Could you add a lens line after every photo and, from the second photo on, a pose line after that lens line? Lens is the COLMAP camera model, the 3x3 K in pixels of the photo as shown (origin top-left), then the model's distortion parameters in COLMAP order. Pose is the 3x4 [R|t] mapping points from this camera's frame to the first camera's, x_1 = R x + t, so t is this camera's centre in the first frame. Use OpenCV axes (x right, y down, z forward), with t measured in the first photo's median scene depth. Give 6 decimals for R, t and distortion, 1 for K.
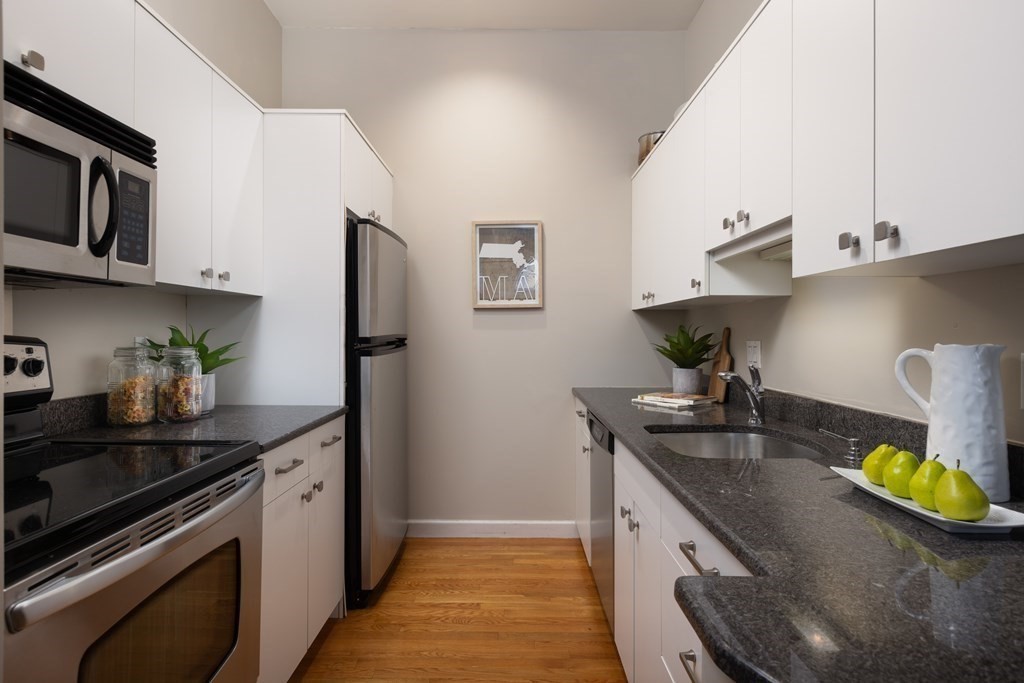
lens RADIAL K [[859.6, 0, 512.6], [0, 859.6, 327.6], [0, 0, 1]] dist [0.000441, 0.000930]
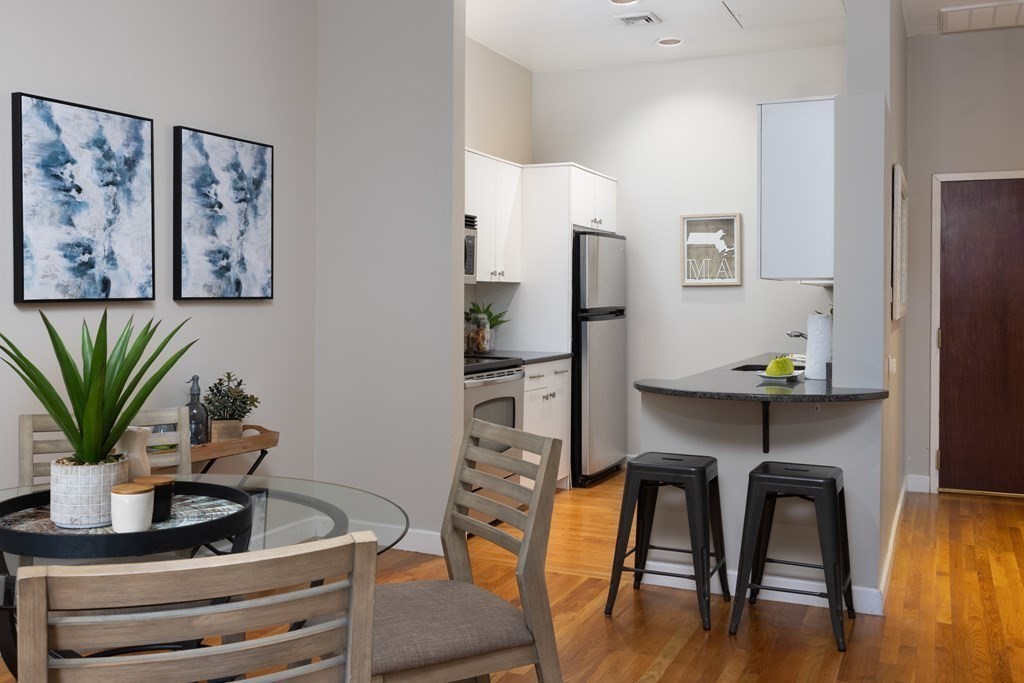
lens RADIAL K [[1553.4, 0, 512.0], [0, 1553.4, 341.5], [0, 0, 1]] dist [-0.000446, 0.000159]
pose [[0.963580, 0.014210, -0.267043, 0.340278], [-0.005319, 0.999408, 0.033988, -0.018085], [0.267368, -0.031330, 0.963085, -1.306674]]
